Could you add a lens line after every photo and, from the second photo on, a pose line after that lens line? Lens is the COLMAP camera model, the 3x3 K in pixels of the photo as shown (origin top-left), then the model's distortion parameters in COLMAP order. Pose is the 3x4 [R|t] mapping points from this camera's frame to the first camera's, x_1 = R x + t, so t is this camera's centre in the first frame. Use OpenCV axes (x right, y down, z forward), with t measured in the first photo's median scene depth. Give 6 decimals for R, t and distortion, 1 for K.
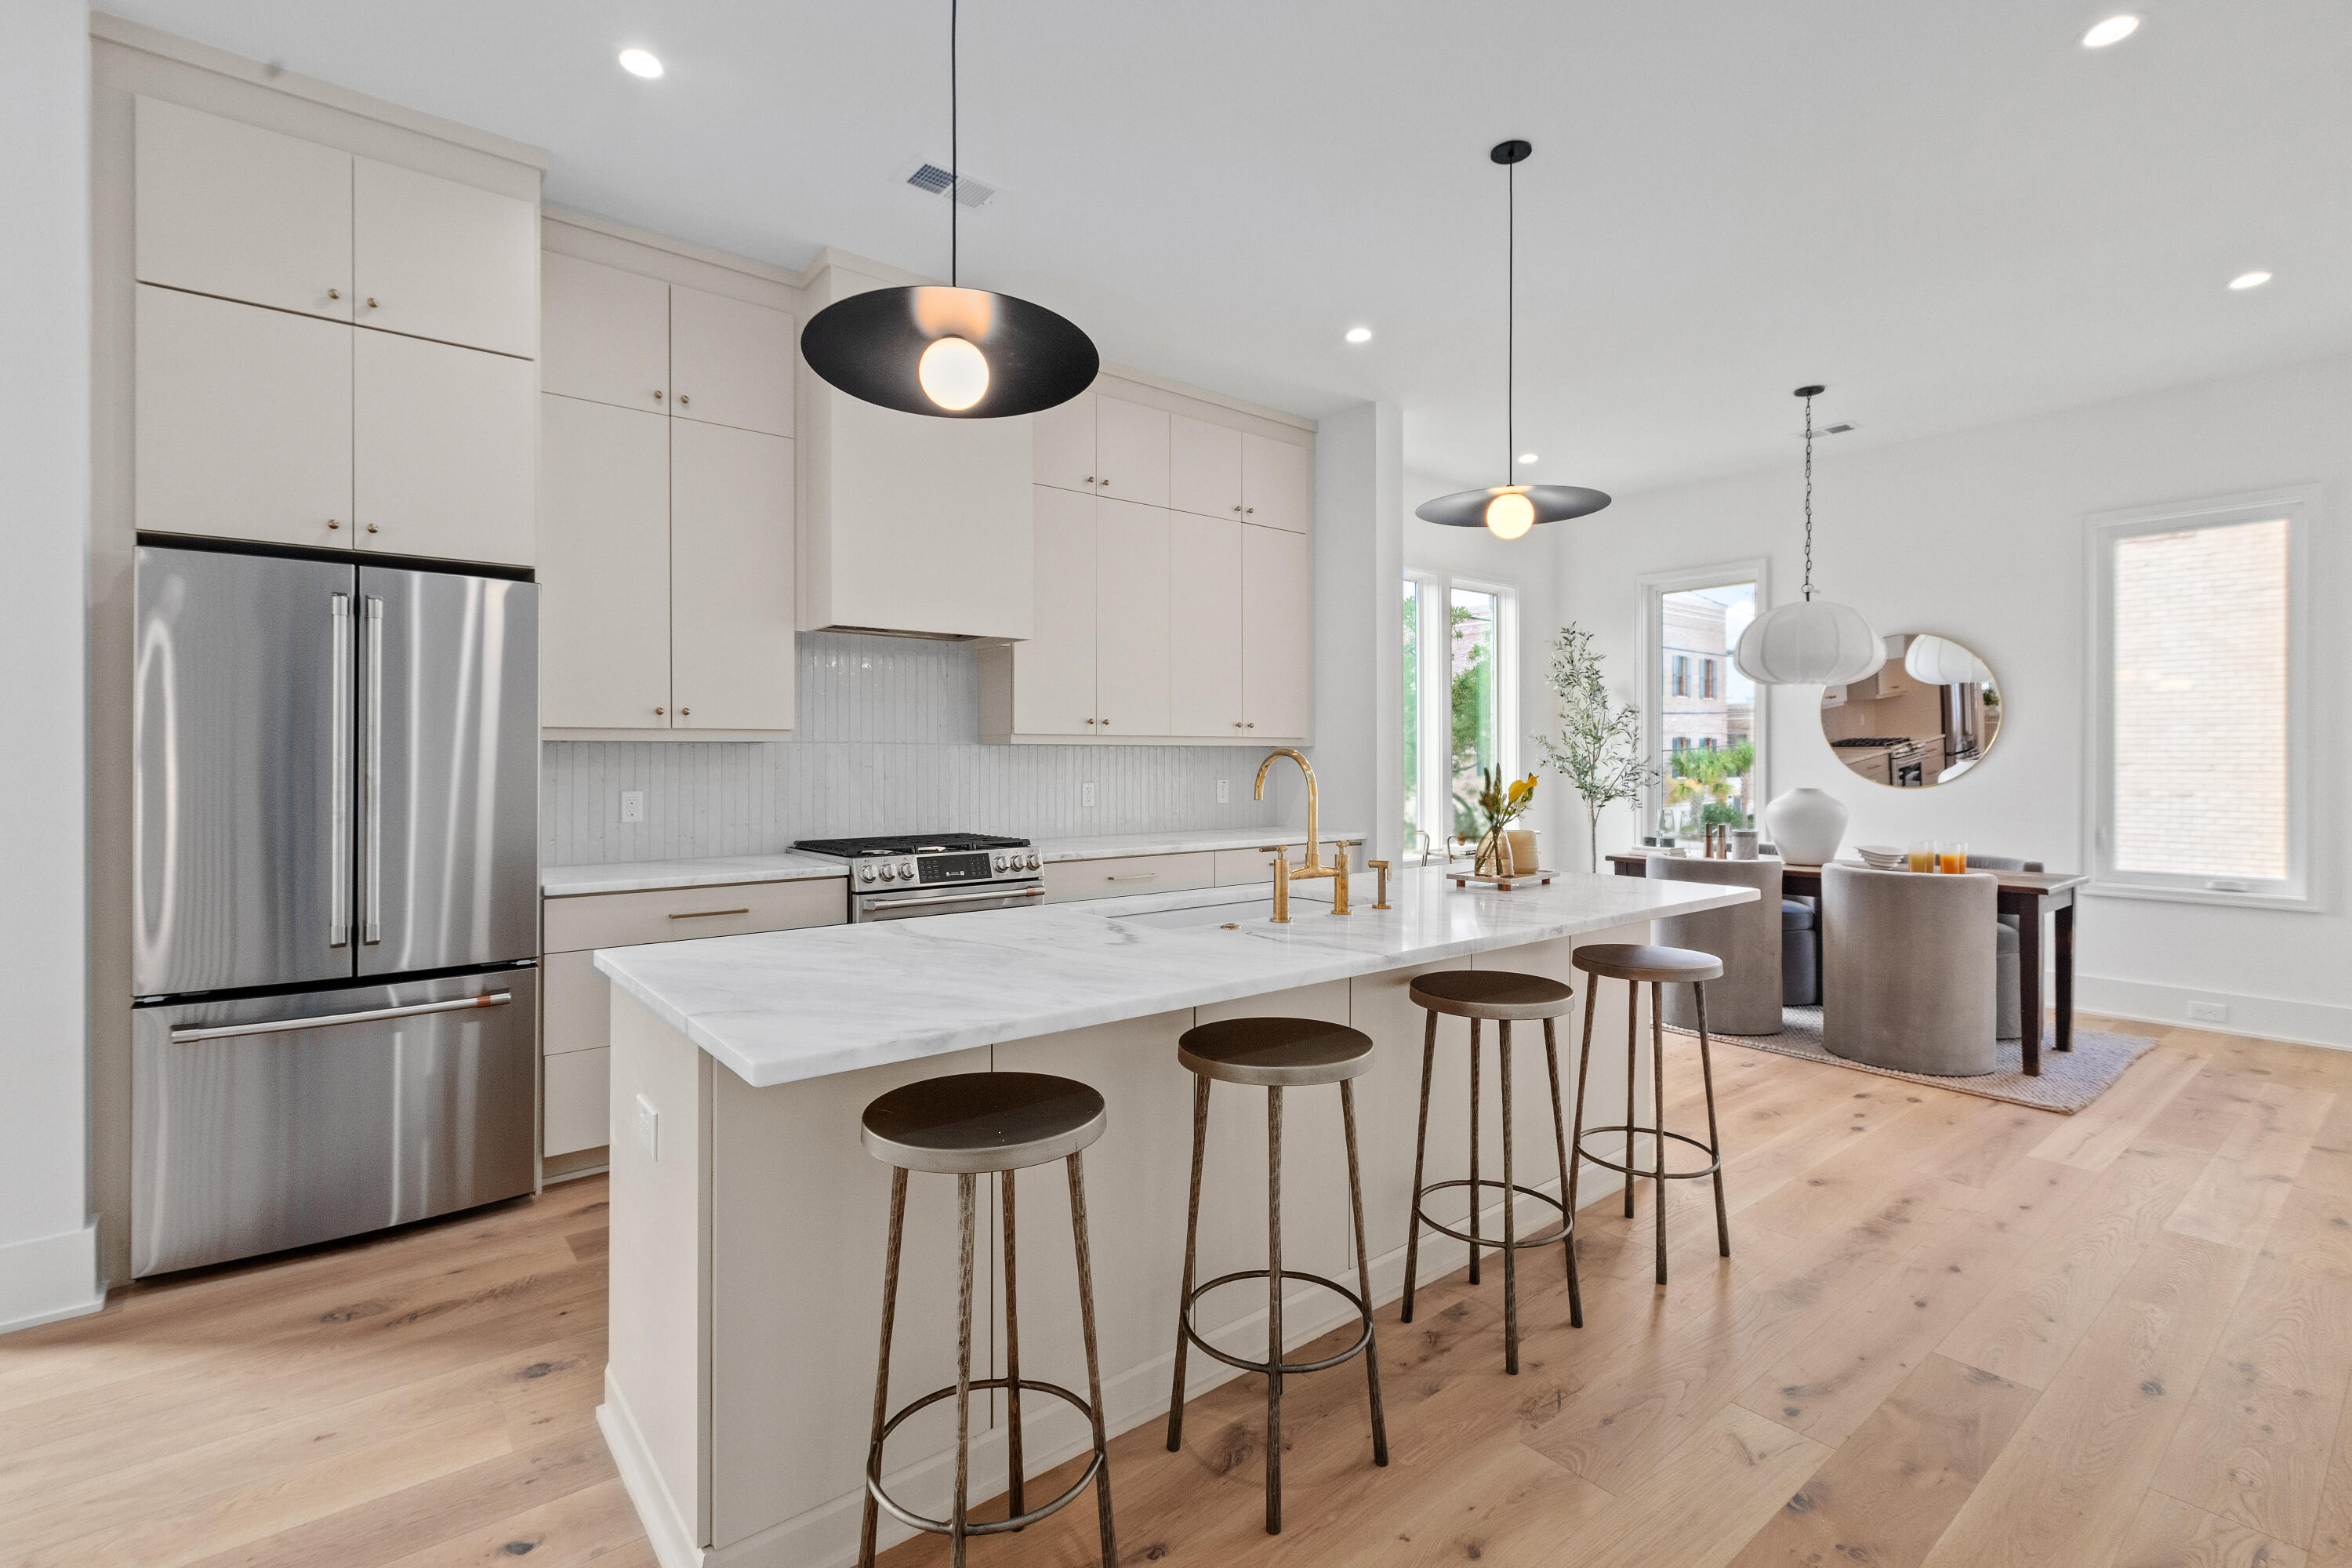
lens RADIAL K [[1057.1, 0, 1170.0], [0, 1057.1, 772.1], [0, 0, 1]] dist [0.003362, 0.000451]
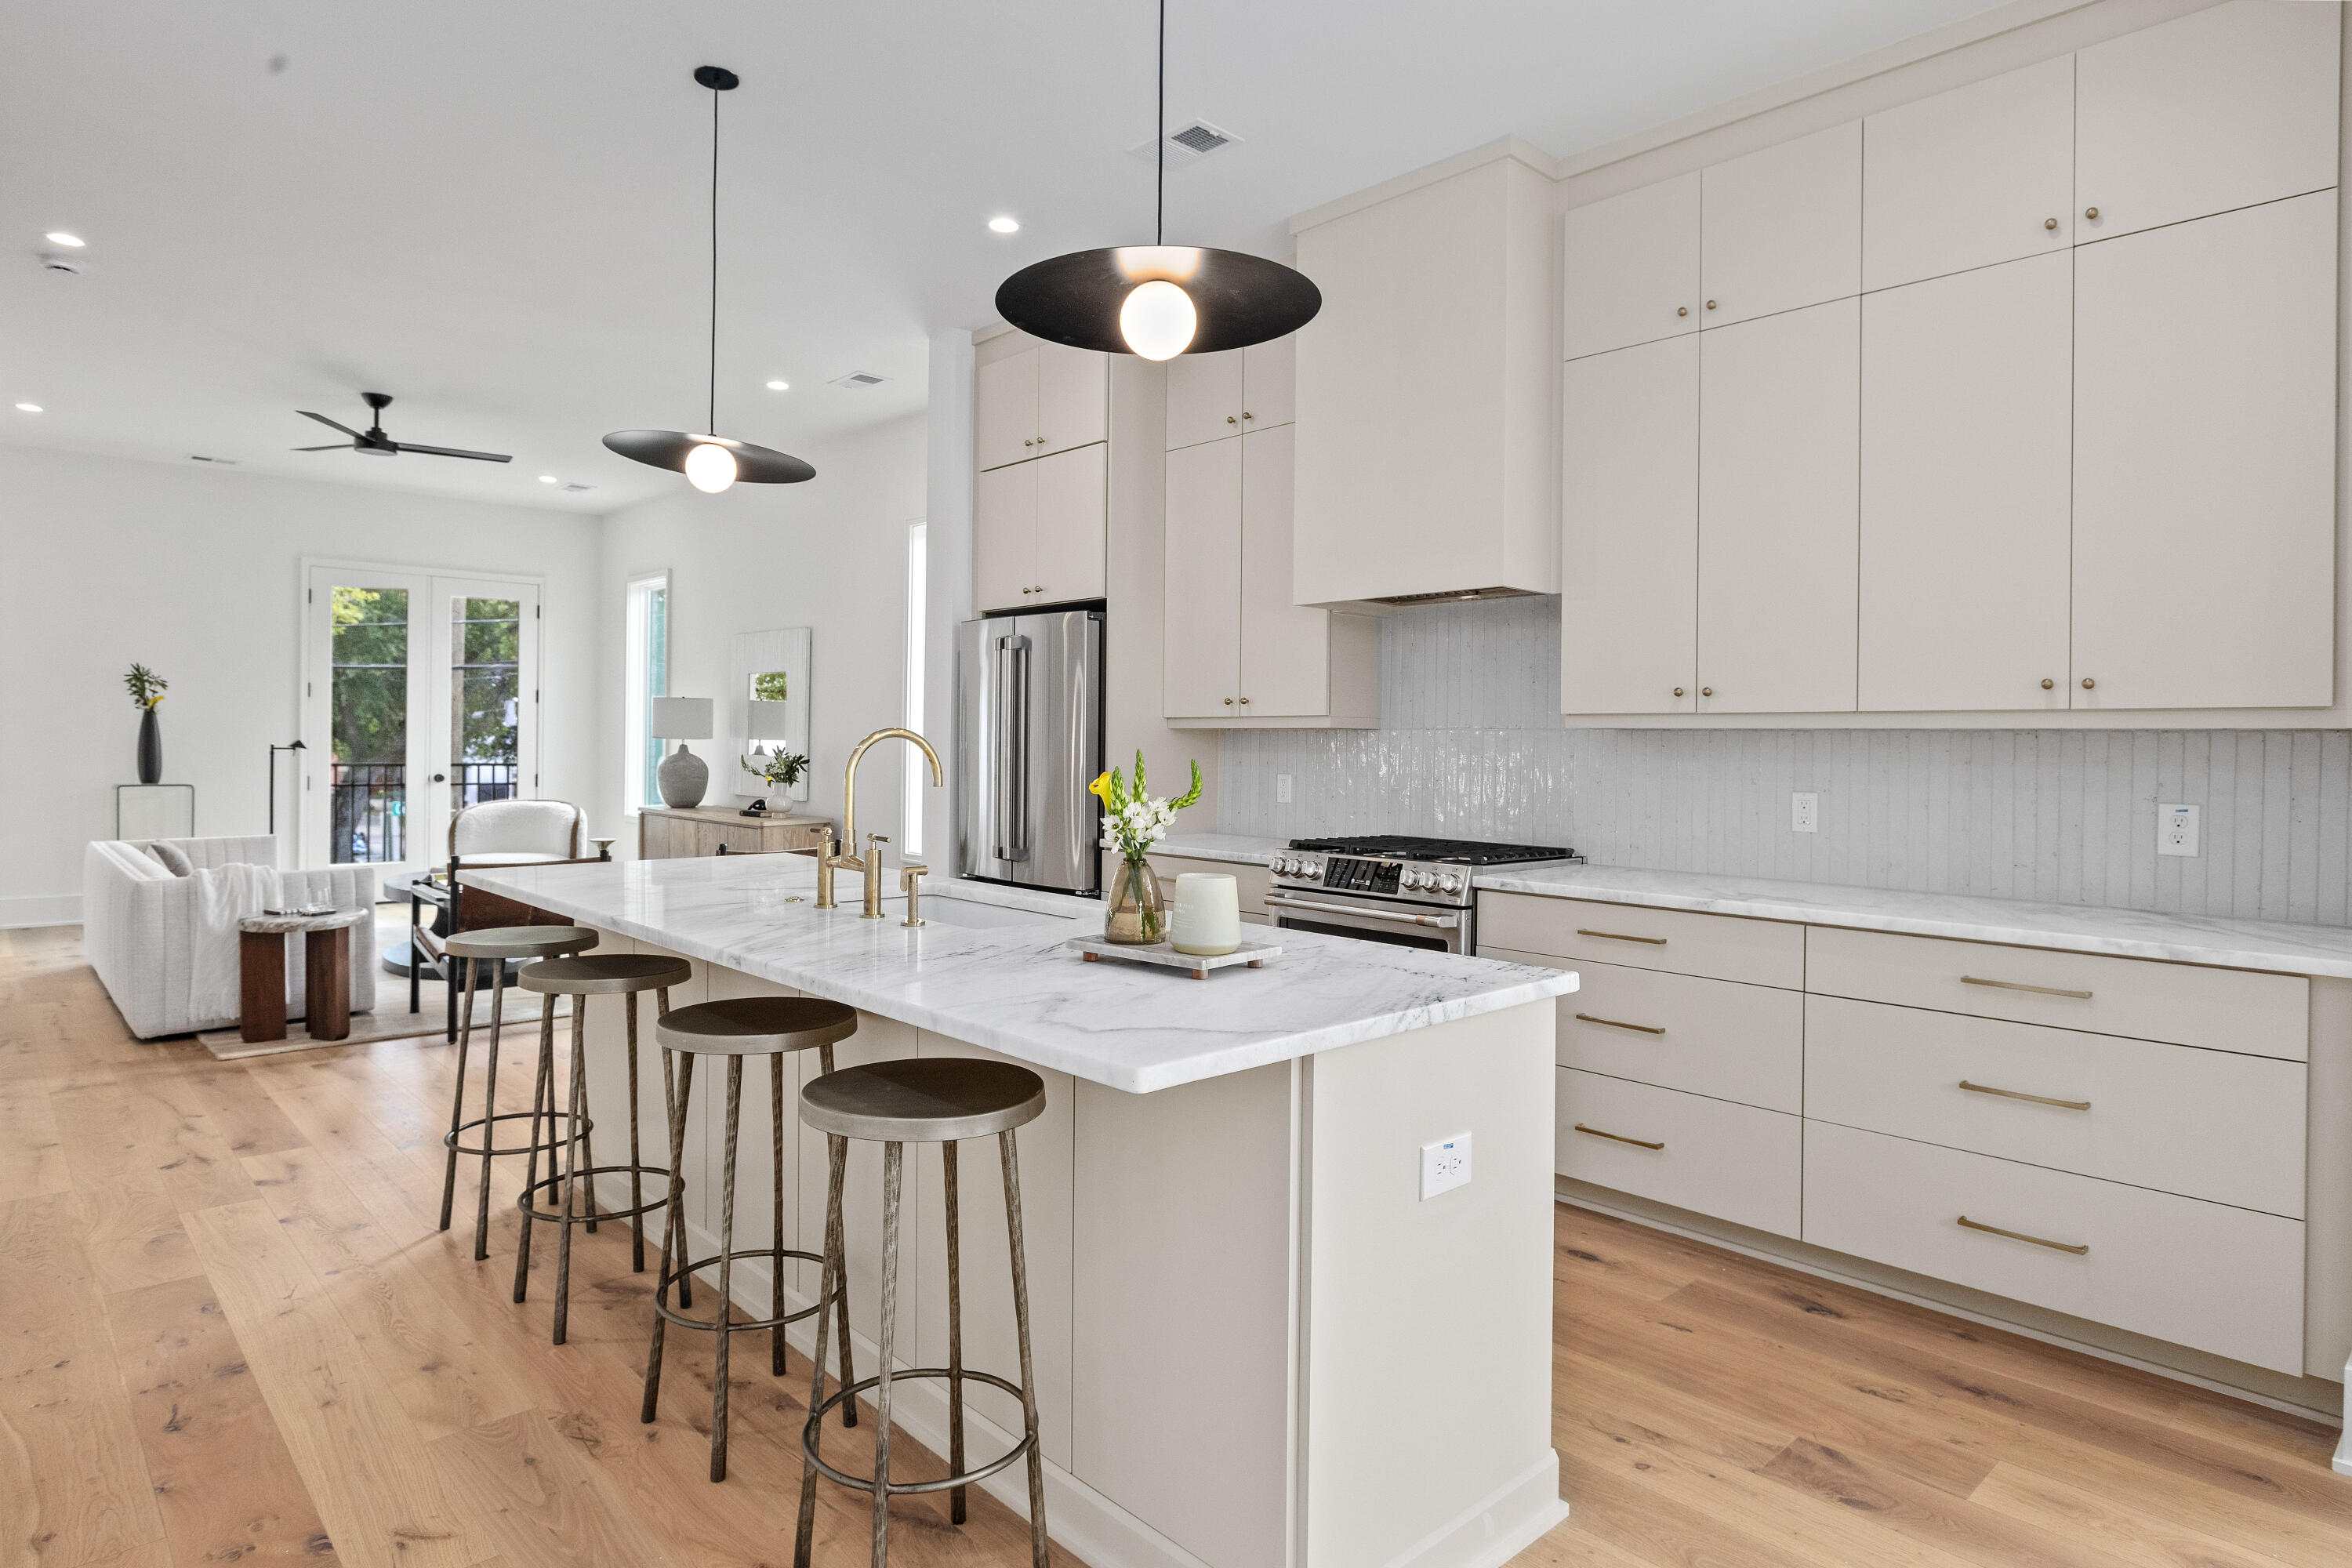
lens RADIAL K [[1314.6, 0, 1163.5], [0, 1314.6, 751.4], [0, 0, 1]] dist [-0.003934, -0.001191]
pose [[0.072916, 0.007114, -0.997313, 0.865989], [-0.027647, 0.999605, 0.005109, -0.009381], [0.996955, 0.027200, 0.073084, 0.795702]]
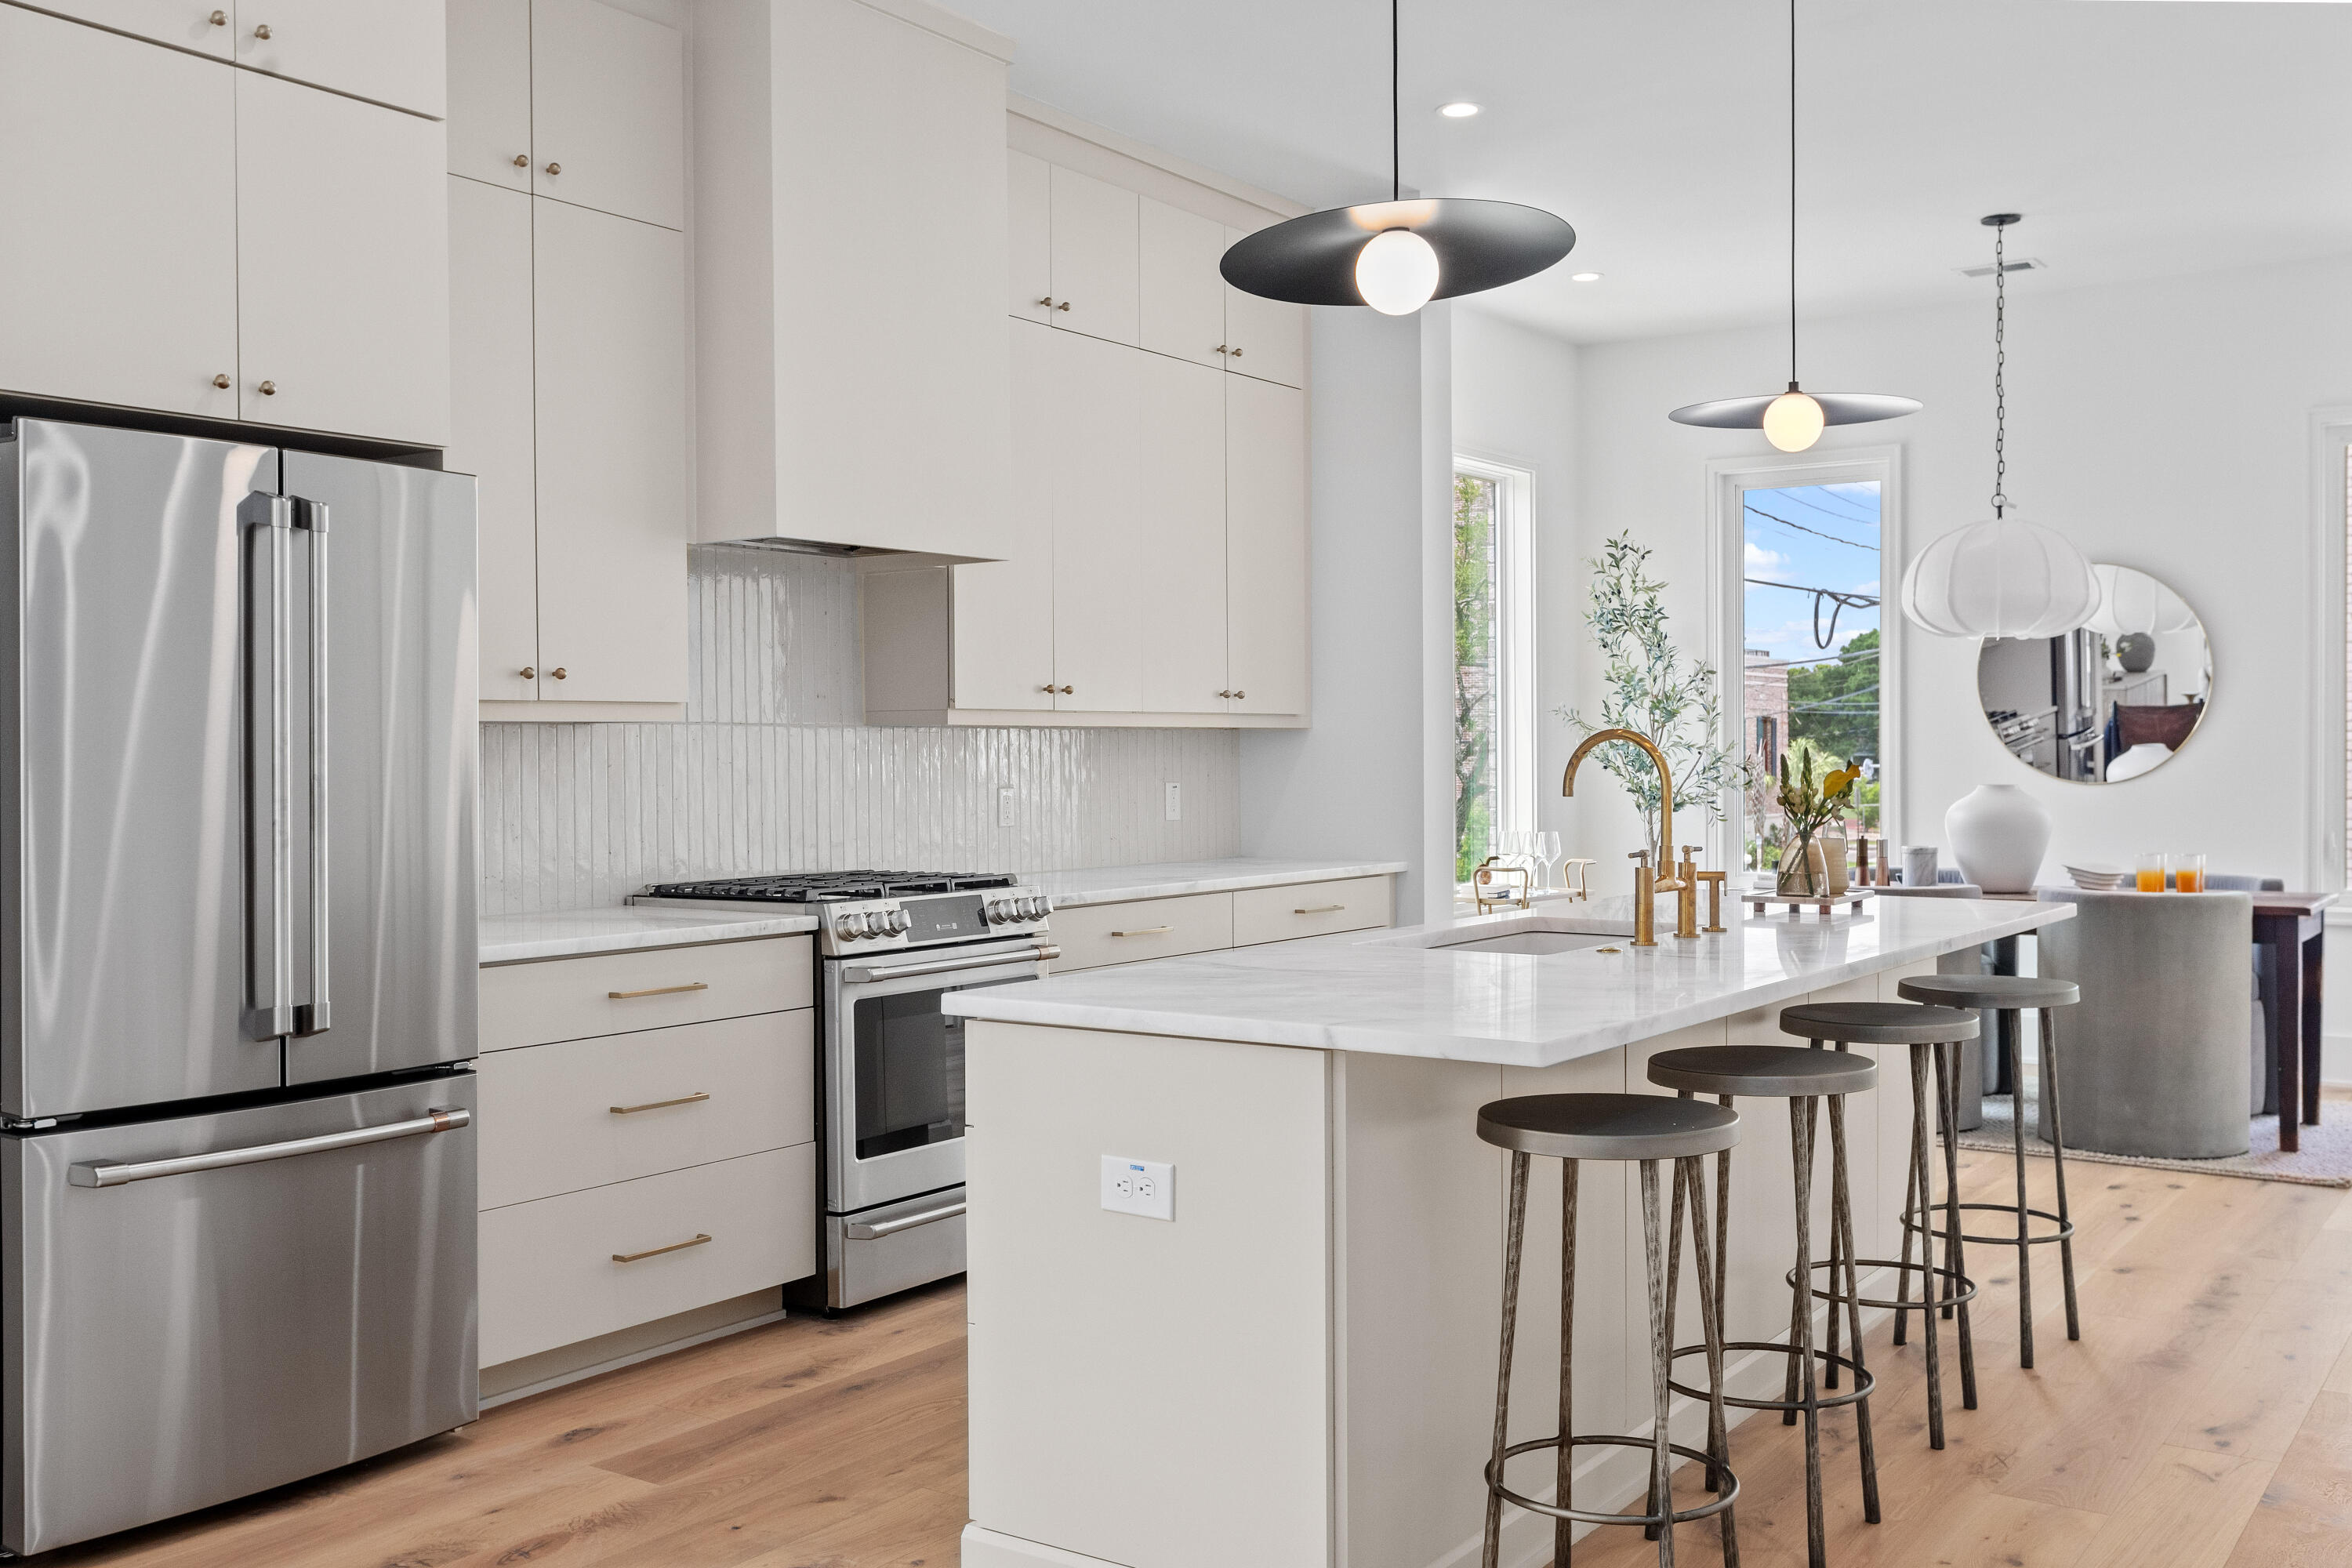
lens RADIAL K [[2130.7, 0, 1163.6], [0, 2130.7, 820.6], [0, 0, 1]] dist [-0.002913, 0.003057]
pose [[0.960994, -0.015353, 0.276144, -0.450365], [0.010383, 0.999757, 0.019449, 0.008235], [-0.276376, -0.015823, 0.960919, -0.291162]]
